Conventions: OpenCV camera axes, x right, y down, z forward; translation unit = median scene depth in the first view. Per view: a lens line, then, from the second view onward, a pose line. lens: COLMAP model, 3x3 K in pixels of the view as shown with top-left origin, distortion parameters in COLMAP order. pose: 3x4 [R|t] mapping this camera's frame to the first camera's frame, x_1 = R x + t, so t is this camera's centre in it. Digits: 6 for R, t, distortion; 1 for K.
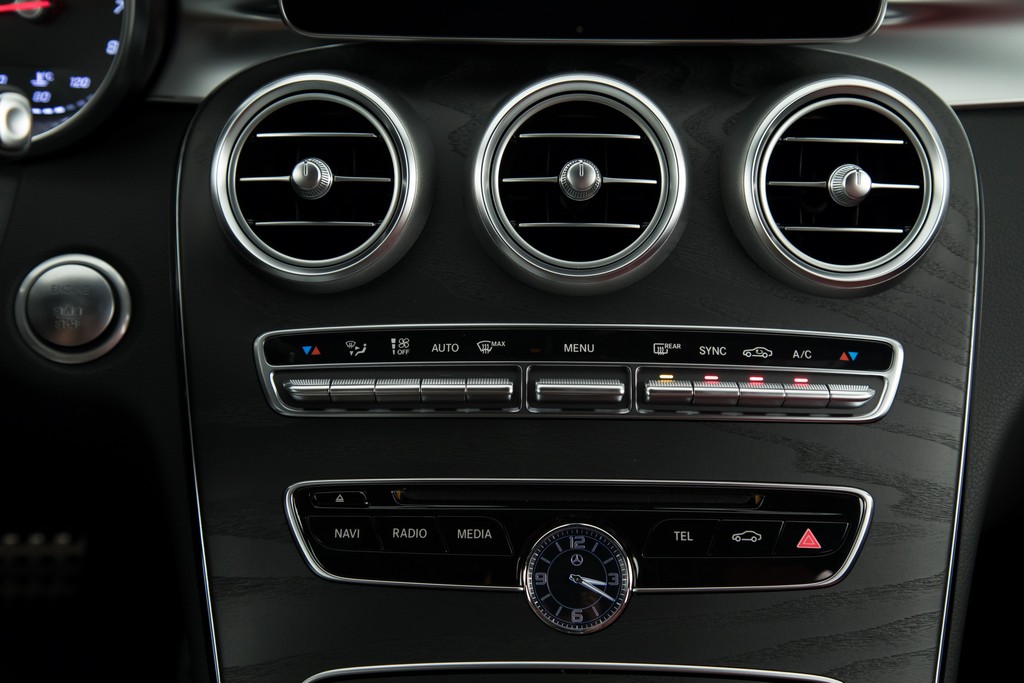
lens RADIAL K [[1500.0, 0, 518.7], [0, 1500.0, 358.4], [0, 0, 1]] dist [0.110050, 0.000000]
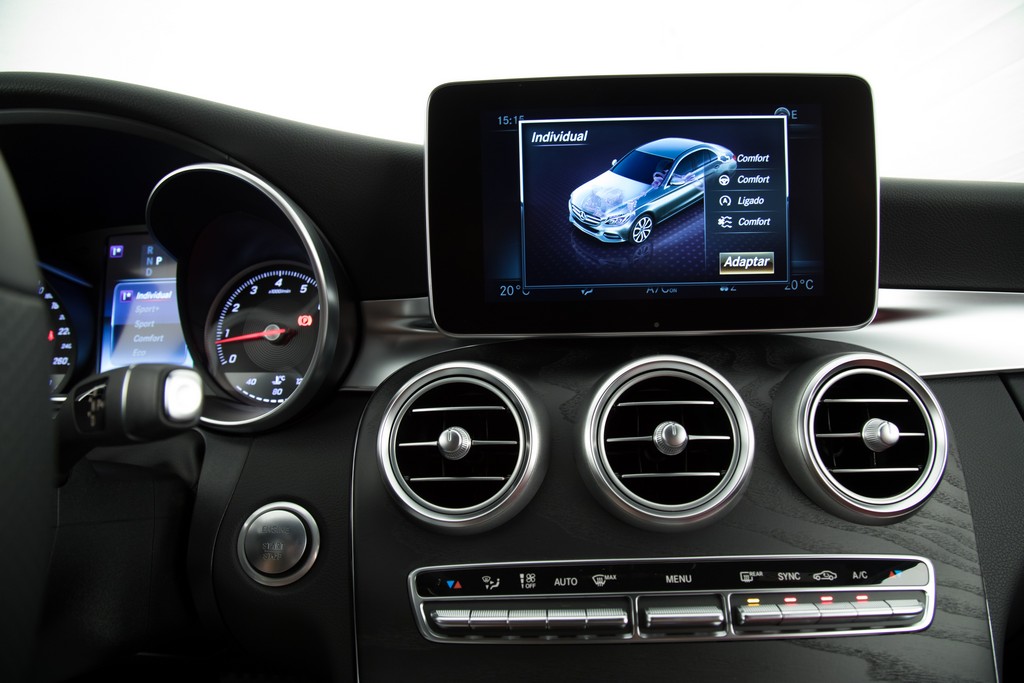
lens RADIAL K [[700.3, 0, 511.0], [0, 700.3, 330.5], [0, 0, 1]] dist [-0.129728, 0.051750]
pose [[0.998361, -0.031576, -0.047725, -0.059523], [0.017640, 0.963186, -0.268257, -0.052796], [0.054438, 0.266976, 0.962164, 0.416333]]
